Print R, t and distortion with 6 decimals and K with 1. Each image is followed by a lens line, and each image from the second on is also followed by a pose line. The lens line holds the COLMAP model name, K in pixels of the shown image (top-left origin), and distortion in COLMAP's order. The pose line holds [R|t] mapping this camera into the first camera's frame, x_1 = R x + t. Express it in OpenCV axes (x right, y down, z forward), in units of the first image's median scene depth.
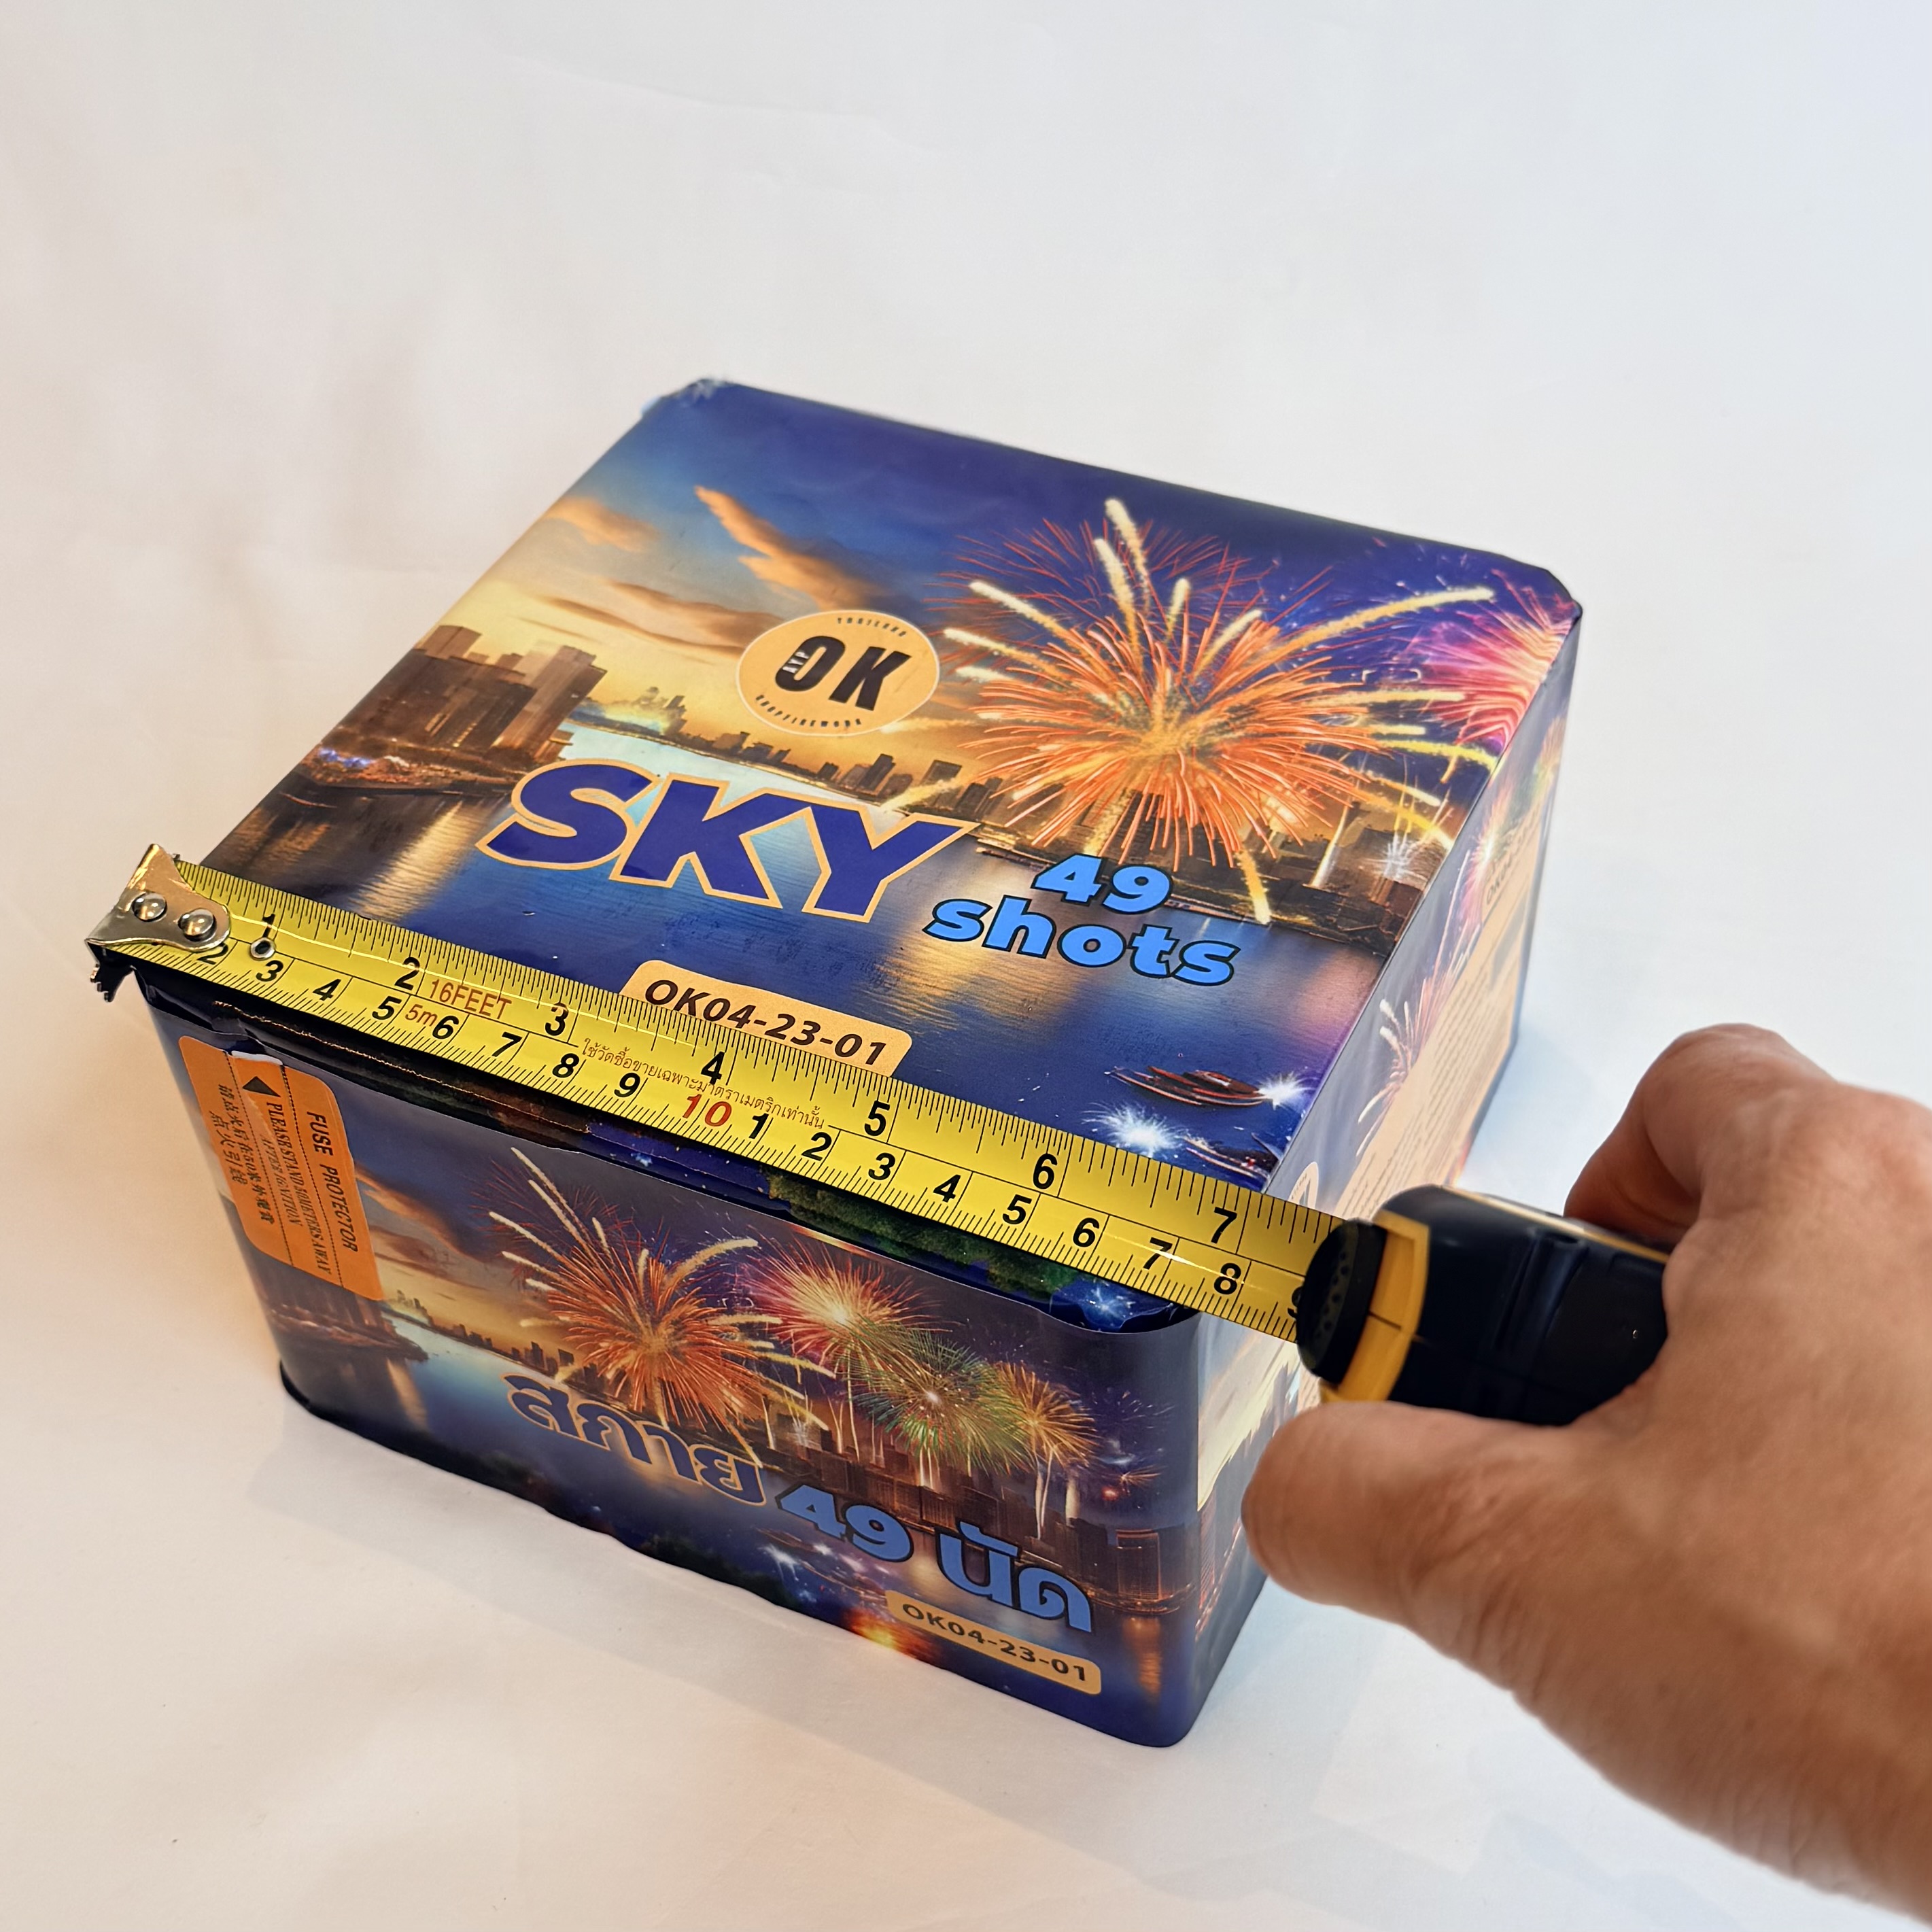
lens RADIAL K [[2735.5, 0, 966.0], [0, 2735.5, 966.0], [0, 0, 1]] dist [0.214868, -0.017780]
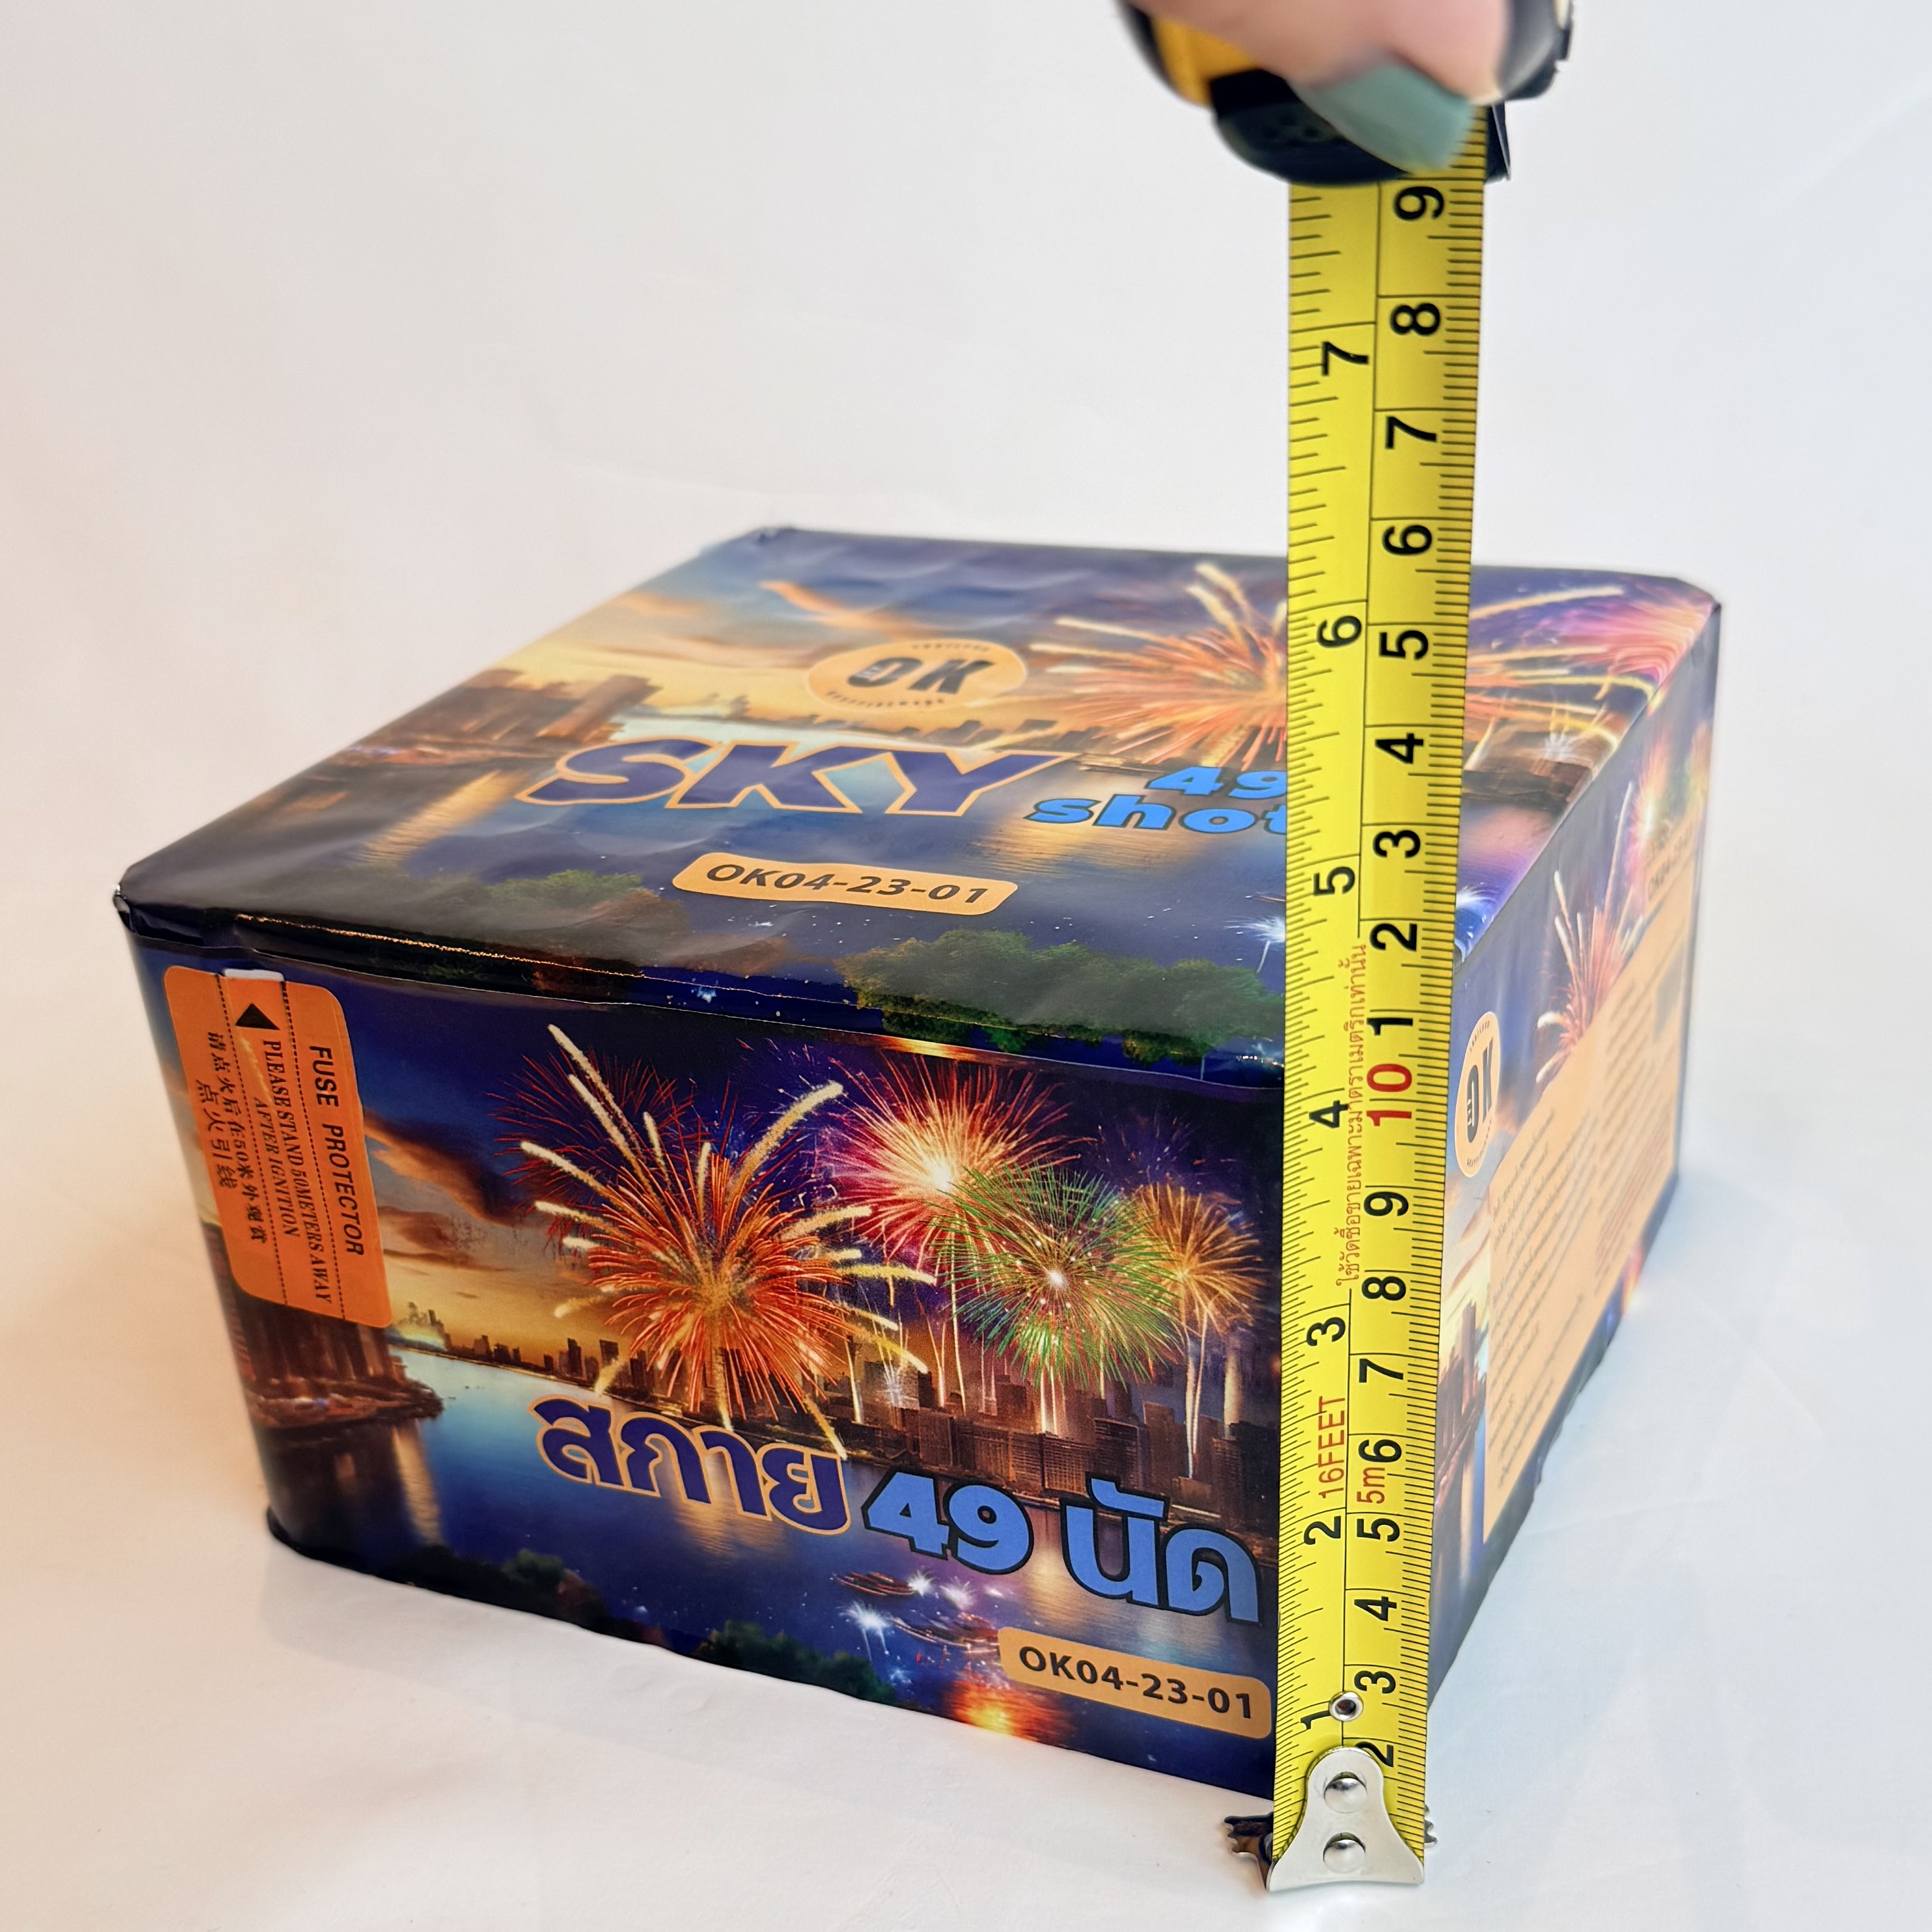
lens RADIAL K [[2654.5, 0, 1017.8], [0, 2654.5, 1102.0], [0, 0, 1]] dist [0.182857, -0.009741]
pose [[0.999605, -0.025013, 0.012813, -0.029682], [0.027649, 0.956955, -0.288918, 0.306442], [-0.005034, 0.289158, 0.957268, 0.203956]]
